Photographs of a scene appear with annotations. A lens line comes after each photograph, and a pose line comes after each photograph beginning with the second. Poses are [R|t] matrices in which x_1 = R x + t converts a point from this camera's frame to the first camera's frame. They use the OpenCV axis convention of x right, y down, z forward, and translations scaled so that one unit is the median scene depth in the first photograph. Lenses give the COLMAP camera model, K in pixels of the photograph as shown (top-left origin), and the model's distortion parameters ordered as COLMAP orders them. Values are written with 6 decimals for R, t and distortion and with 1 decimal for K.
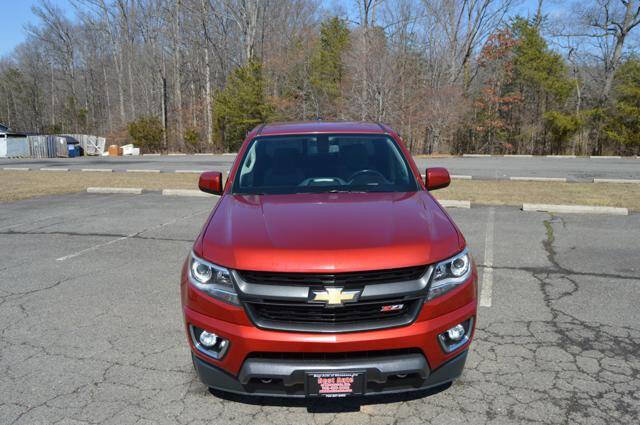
lens RADIAL K [[507.8, 0, 326.1], [0, 507.8, 208.8], [0, 0, 1]] dist [-0.092089, 0.033537]
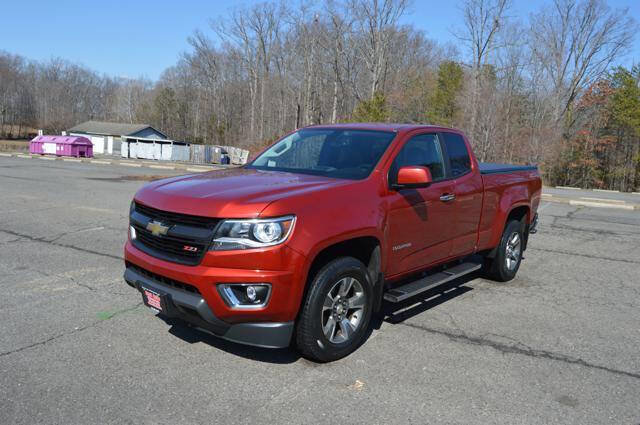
lens RADIAL K [[507.8, 0, 326.1], [0, 507.8, 208.8], [0, 0, 1]] dist [-0.092089, 0.033537]
pose [[0.978460, 0.086765, -0.187318, -0.020053], [-0.097058, 0.994193, -0.046482, 0.039909], [0.182197, 0.063661, 0.981199, -0.175810]]
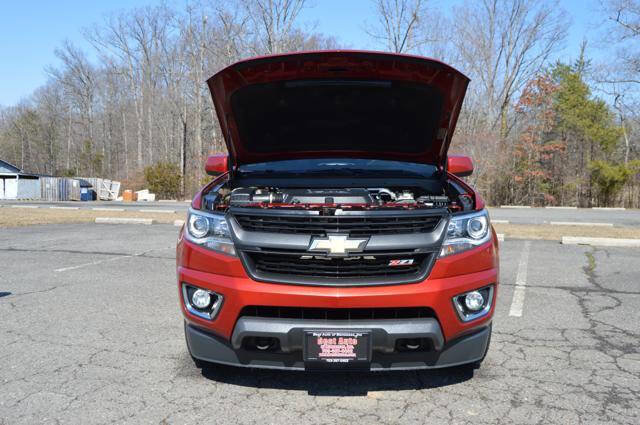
lens RADIAL K [[546.9, 0, 327.3], [0, 546.9, 205.7], [0, 0, 1]] dist [-0.081290, 0.021950]
pose [[0.998633, 0.020085, -0.048262, 0.002772], [-0.025608, 0.992839, -0.116683, 0.013693], [0.045573, 0.117760, 0.991996, 0.000225]]
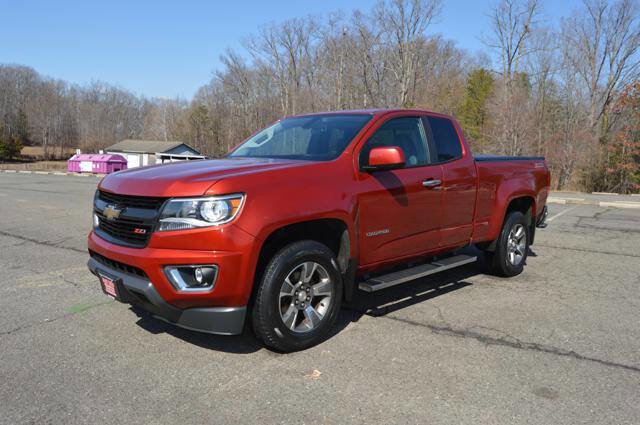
lens RADIAL K [[507.8, 0, 326.1], [0, 507.8, 208.8], [0, 0, 1]] dist [-0.092089, 0.033537]
pose [[0.964179, 0.061829, -0.257947, -0.008909], [-0.082072, 0.994273, -0.068452, 0.043927], [0.252238, 0.087170, 0.963731, -0.168559]]
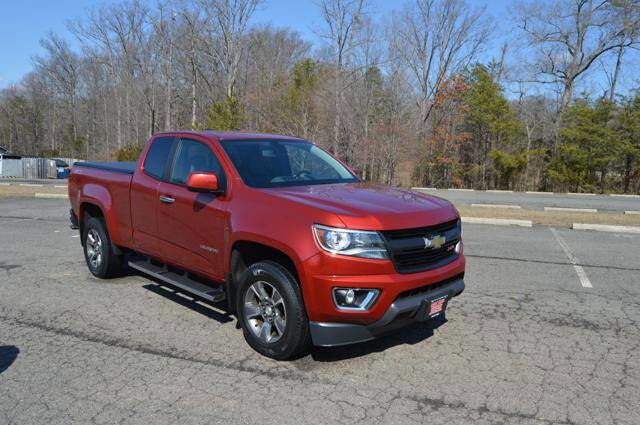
lens RADIAL K [[507.8, 0, 326.1], [0, 507.8, 208.8], [0, 0, 1]] dist [-0.092089, 0.033537]
pose [[0.999366, 0.033807, -0.011123, 0.085512], [-0.034510, 0.996908, -0.070599, 0.018682], [0.008702, 0.070938, 0.997443, -0.074082]]
